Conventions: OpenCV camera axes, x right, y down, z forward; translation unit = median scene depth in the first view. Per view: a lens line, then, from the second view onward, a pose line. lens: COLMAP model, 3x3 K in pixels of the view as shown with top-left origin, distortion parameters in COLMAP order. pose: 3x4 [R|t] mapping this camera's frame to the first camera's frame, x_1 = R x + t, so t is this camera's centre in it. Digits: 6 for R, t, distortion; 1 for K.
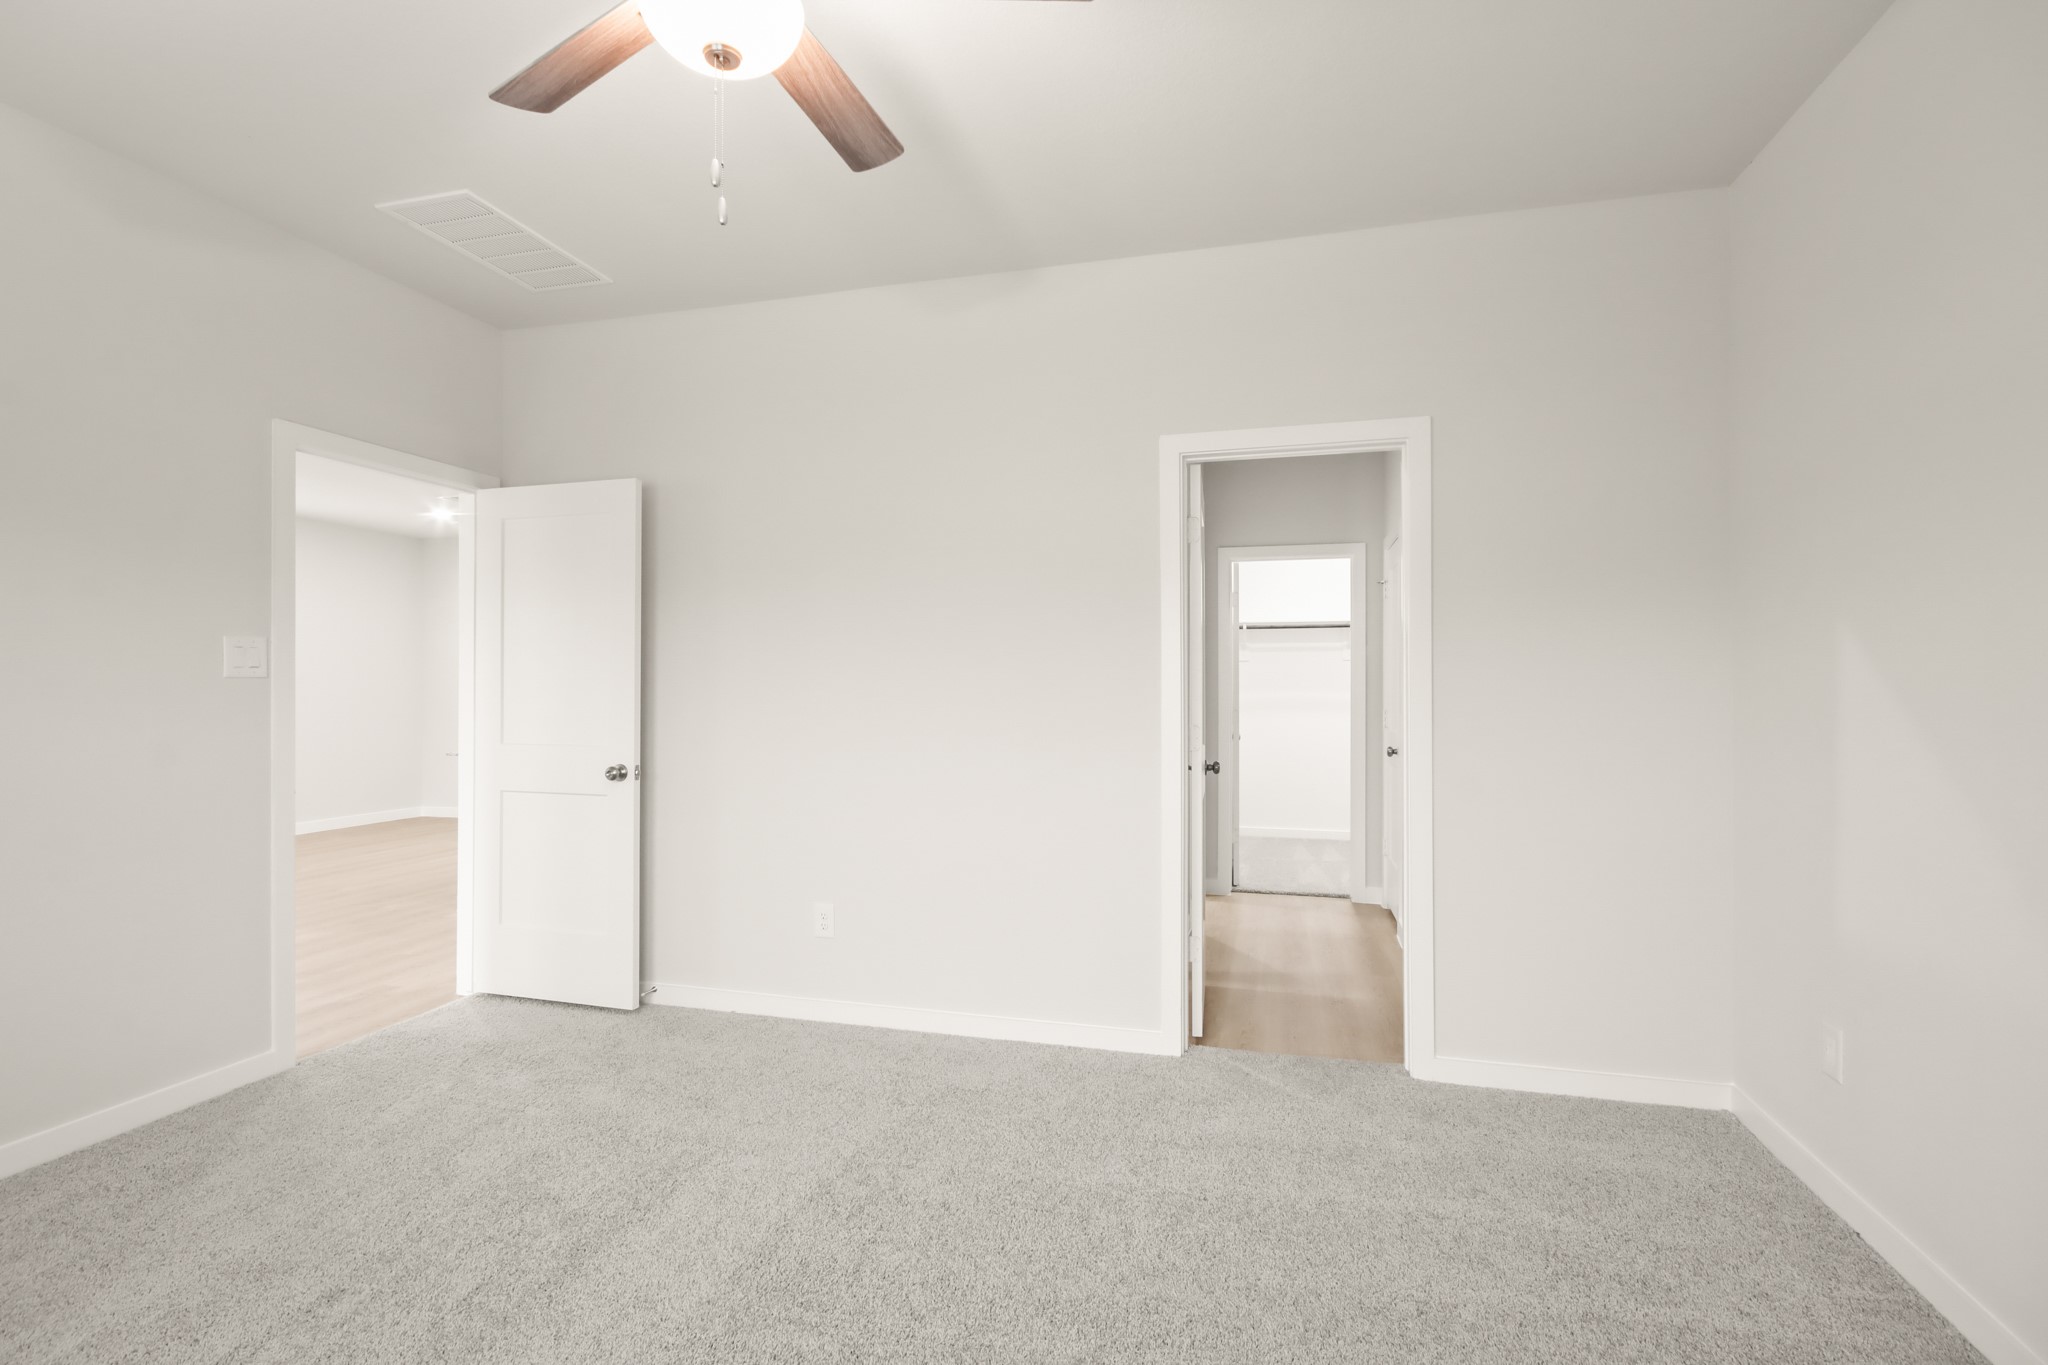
lens RADIAL K [[962.0, 0, 1018.7], [0, 962.0, 687.0], [0, 0, 1]] dist [0.002369, 0.002997]
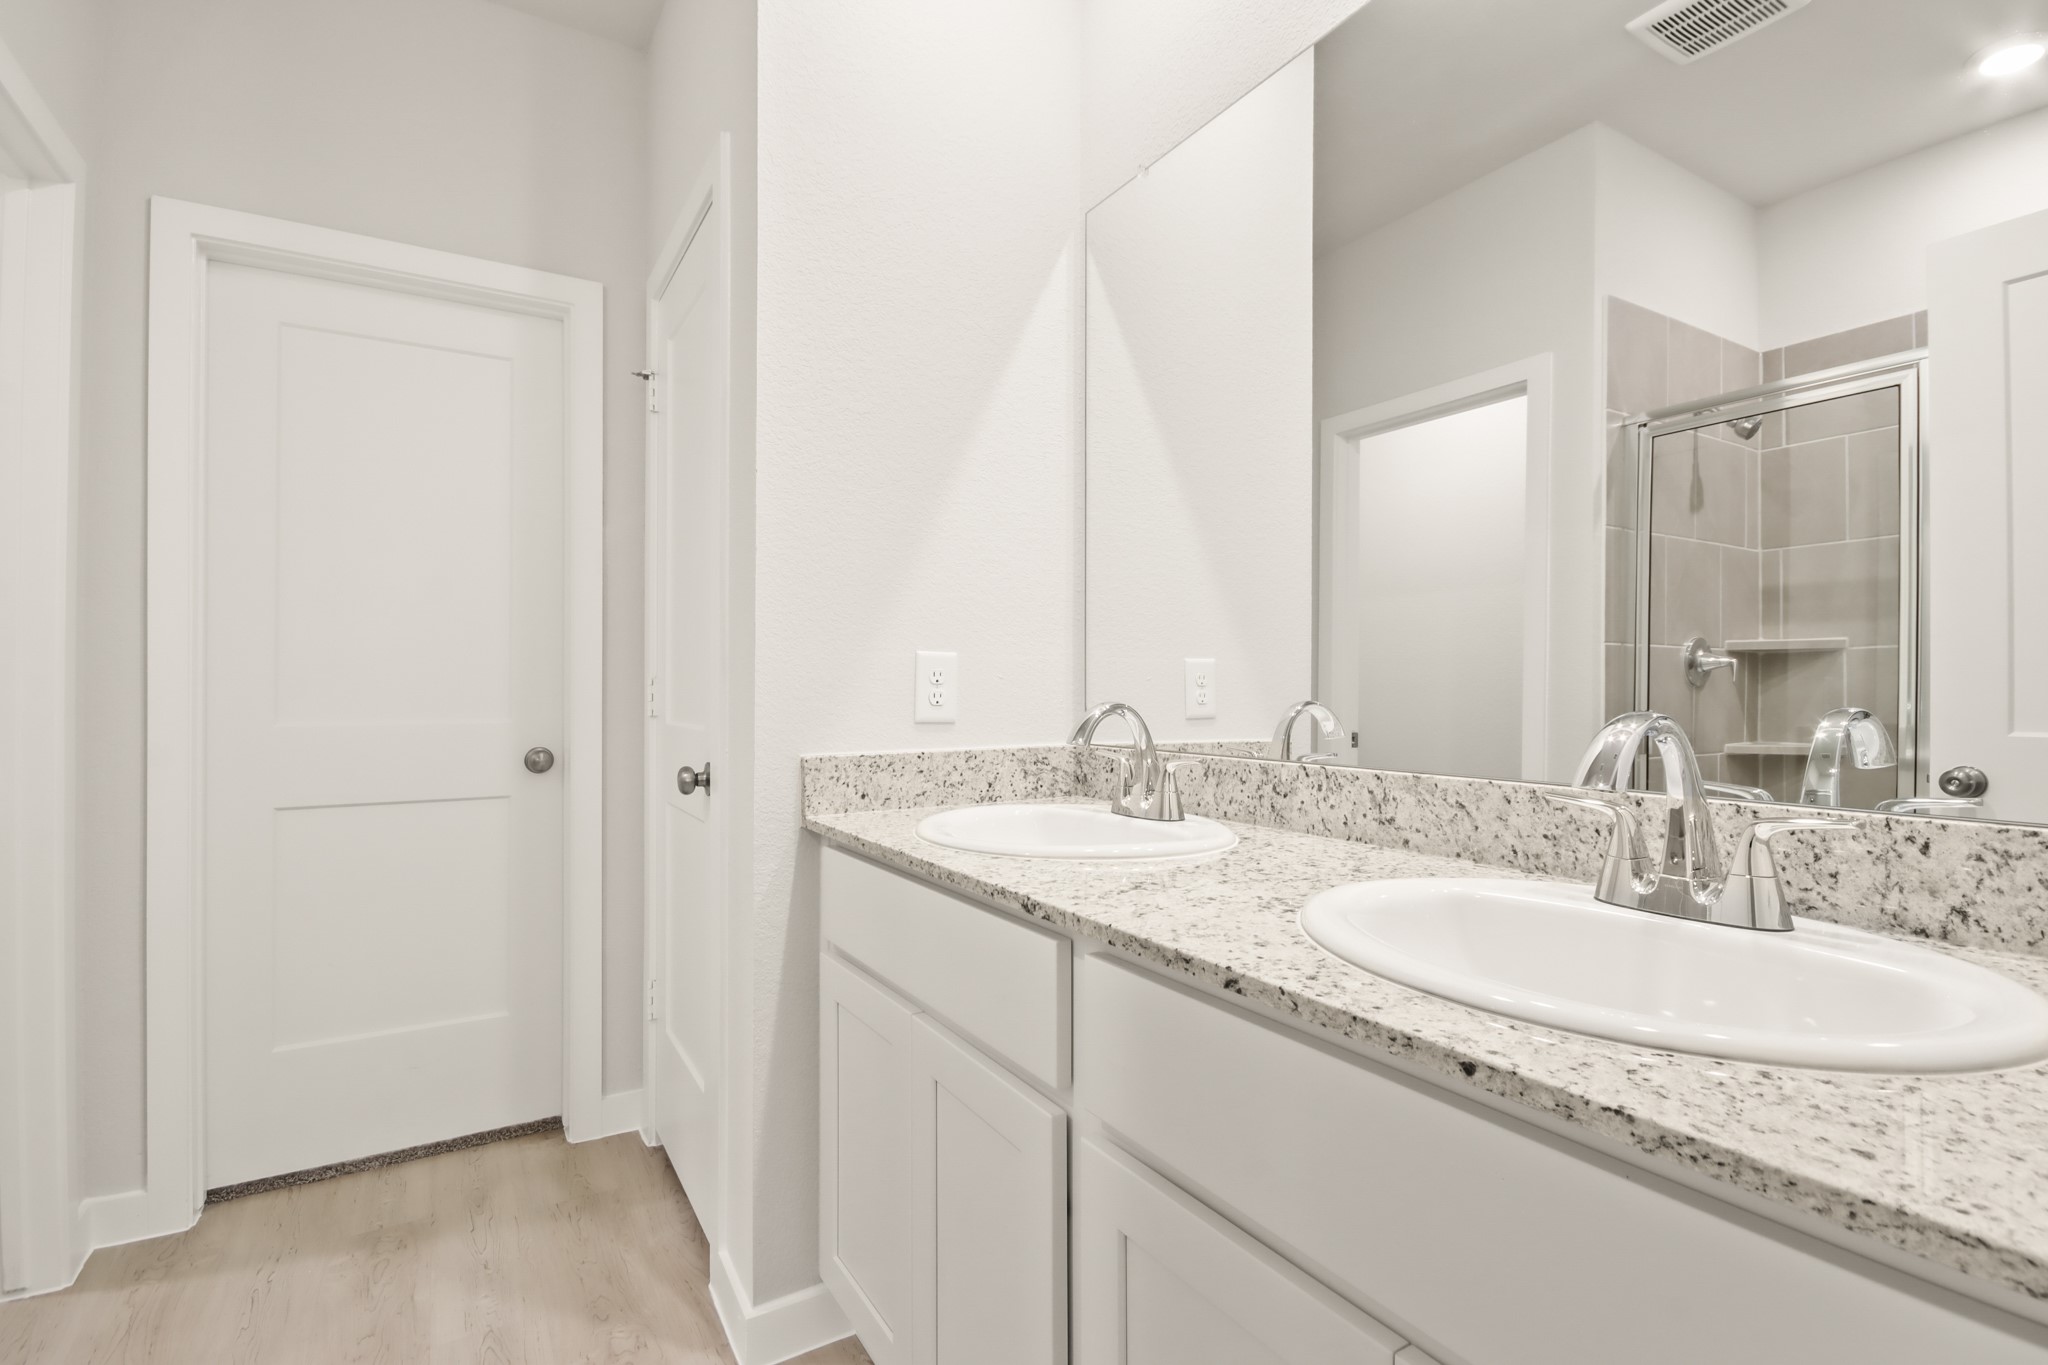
lens RADIAL K [[962.0, 0, 1020.6], [0, 962.0, 682.4], [0, 0, 1]] dist [0.002369, 0.002997]
pose [[0.691707, 0.002474, 0.722174, 0.187720], [-0.000228, 0.999995, -0.003207, 0.028088], [-0.722178, 0.002053, 0.691704, 0.591504]]
